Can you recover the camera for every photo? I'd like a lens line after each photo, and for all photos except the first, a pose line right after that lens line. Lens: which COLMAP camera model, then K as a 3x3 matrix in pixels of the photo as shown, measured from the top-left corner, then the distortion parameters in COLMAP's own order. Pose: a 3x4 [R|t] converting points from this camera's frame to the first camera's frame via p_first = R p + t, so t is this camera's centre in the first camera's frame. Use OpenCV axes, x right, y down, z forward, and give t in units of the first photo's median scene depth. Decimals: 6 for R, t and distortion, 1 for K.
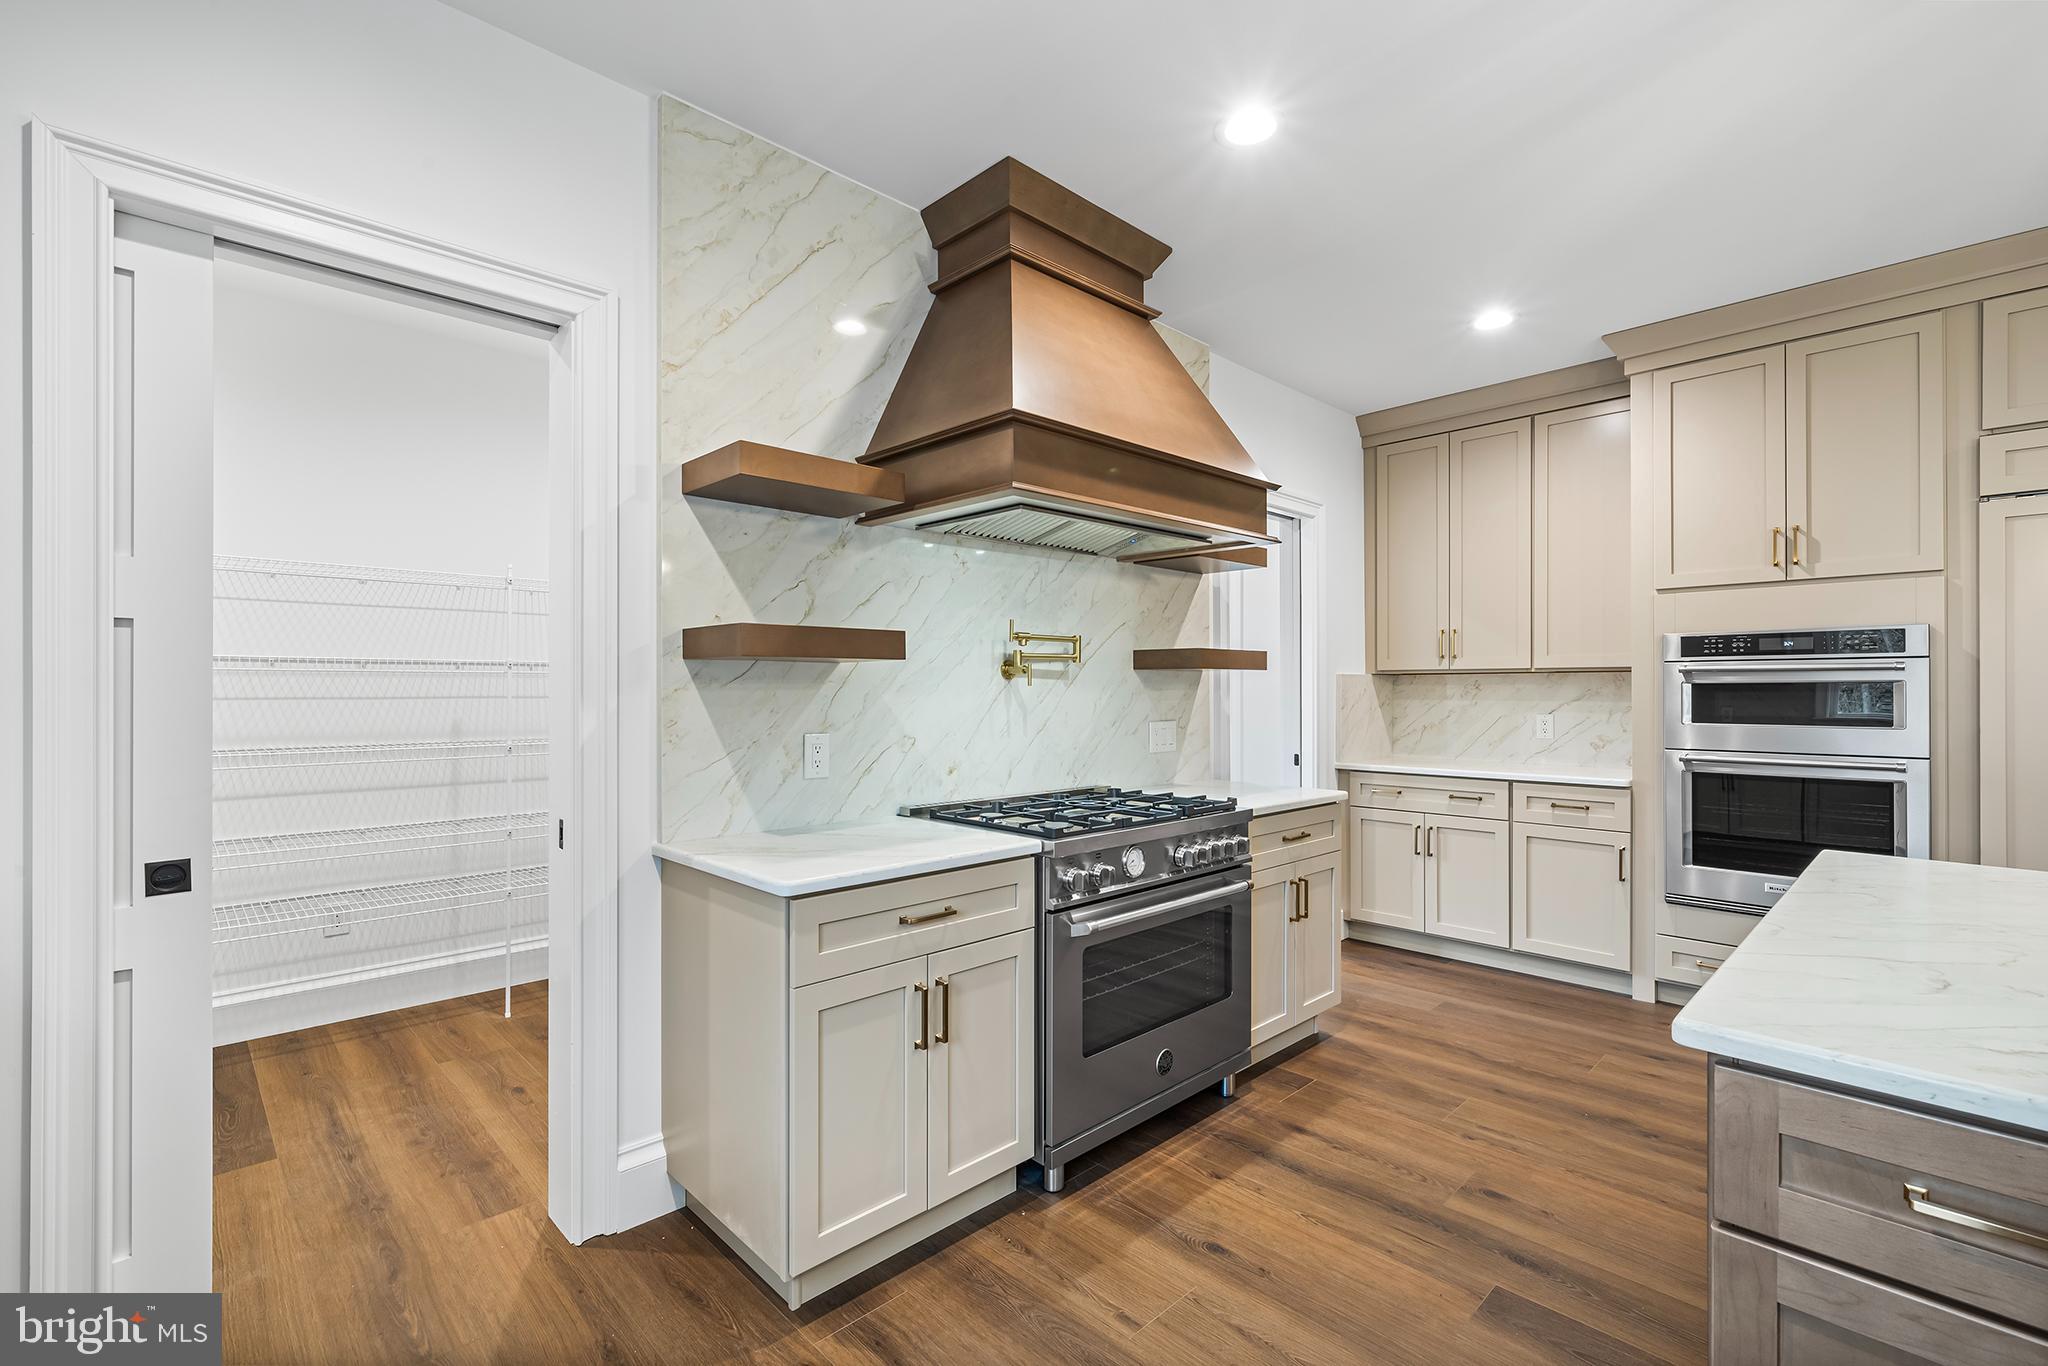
lens RADIAL K [[891.5, 0, 1022.7], [0, 891.5, 687.9], [0, 0, 1]] dist [-0.002586, -0.000004]
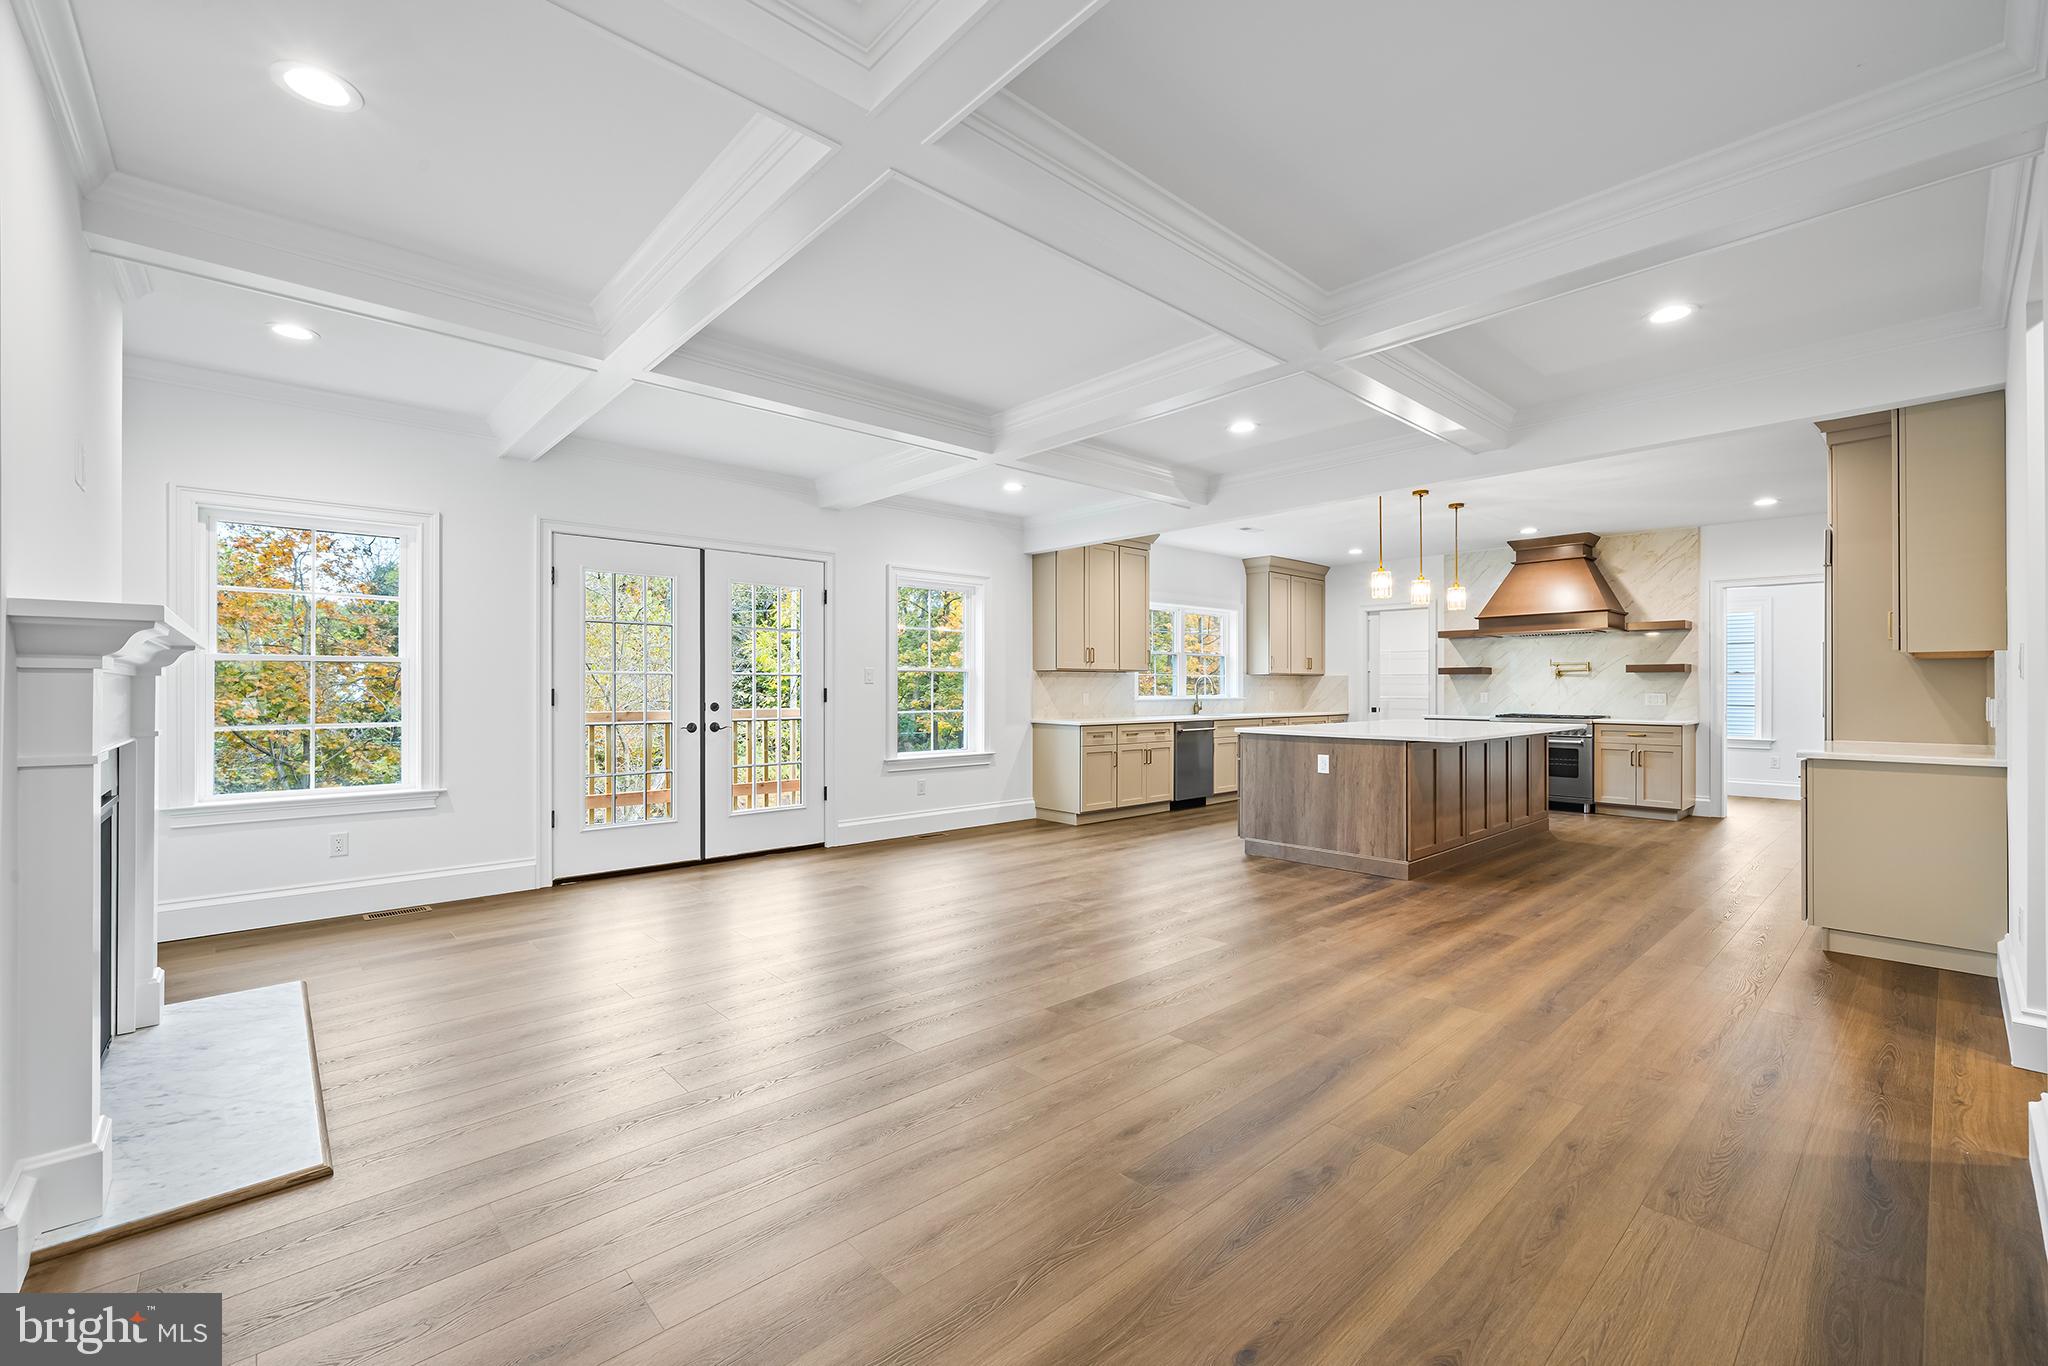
lens RADIAL K [[825.5, 0, 1045.9], [0, 825.5, 686.0], [0, 0, 1]] dist [-0.000991, 0.001306]
pose [[0.001476, -0.002652, -0.999995, 4.371378], [-0.003278, 0.999991, -0.002657, 0.049933], [0.999994, 0.003282, 0.001467, -1.227287]]
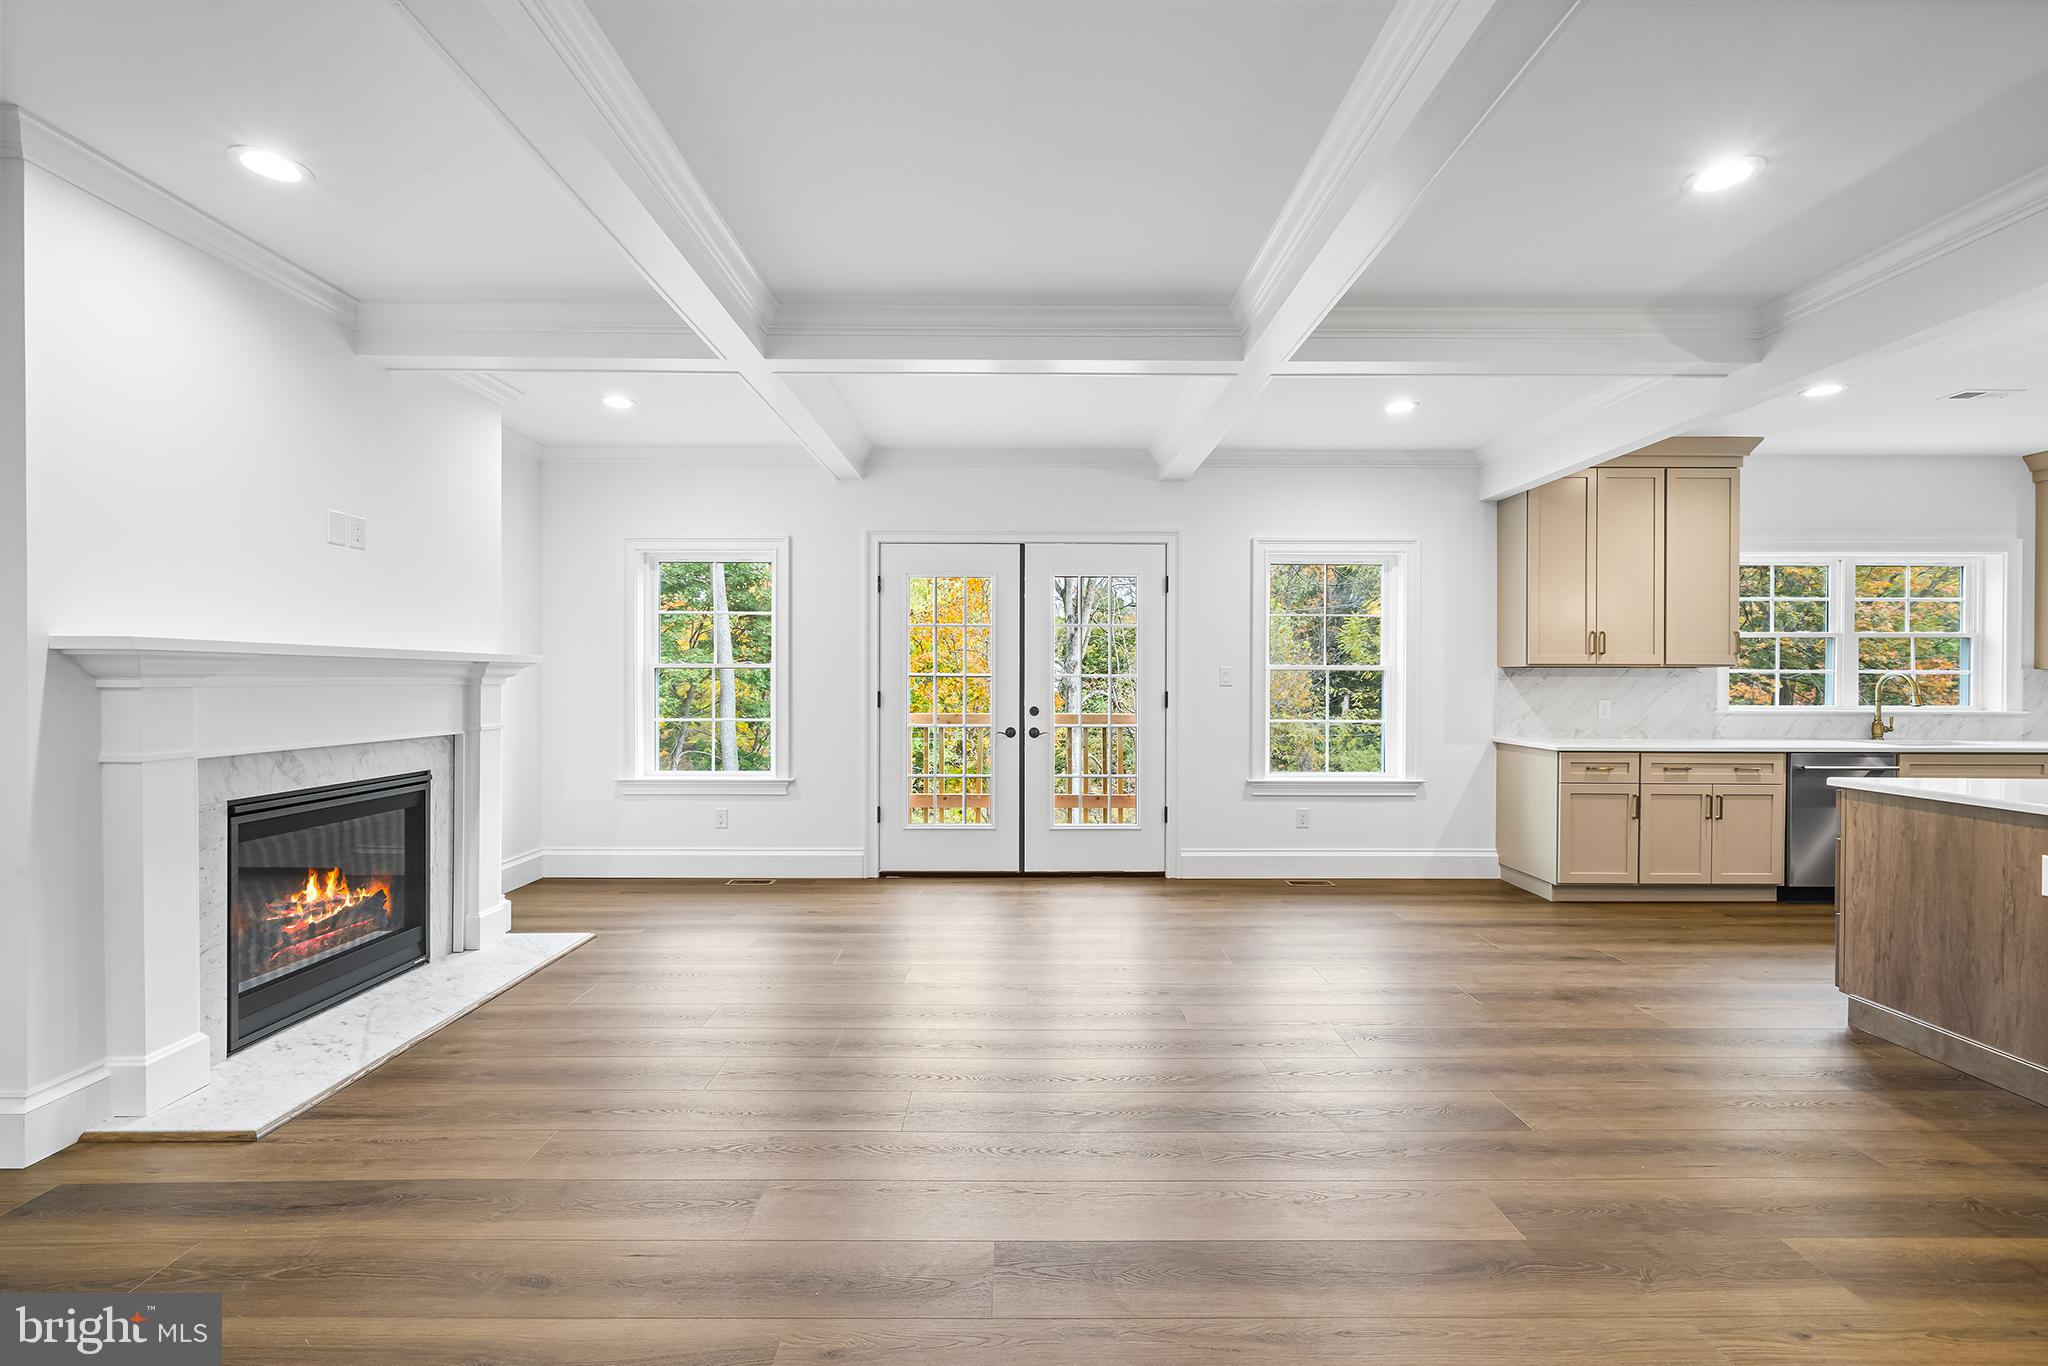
lens RADIAL K [[825.5, 0, 1045.0], [0, 825.5, 681.0], [0, 0, 1]] dist [-0.000991, 0.001306]
pose [[-0.668904, -0.002887, -0.743343, 3.534414], [-0.006836, 0.999974, 0.002267, 0.017669], [0.743317, 0.006597, -0.668907, -0.601707]]
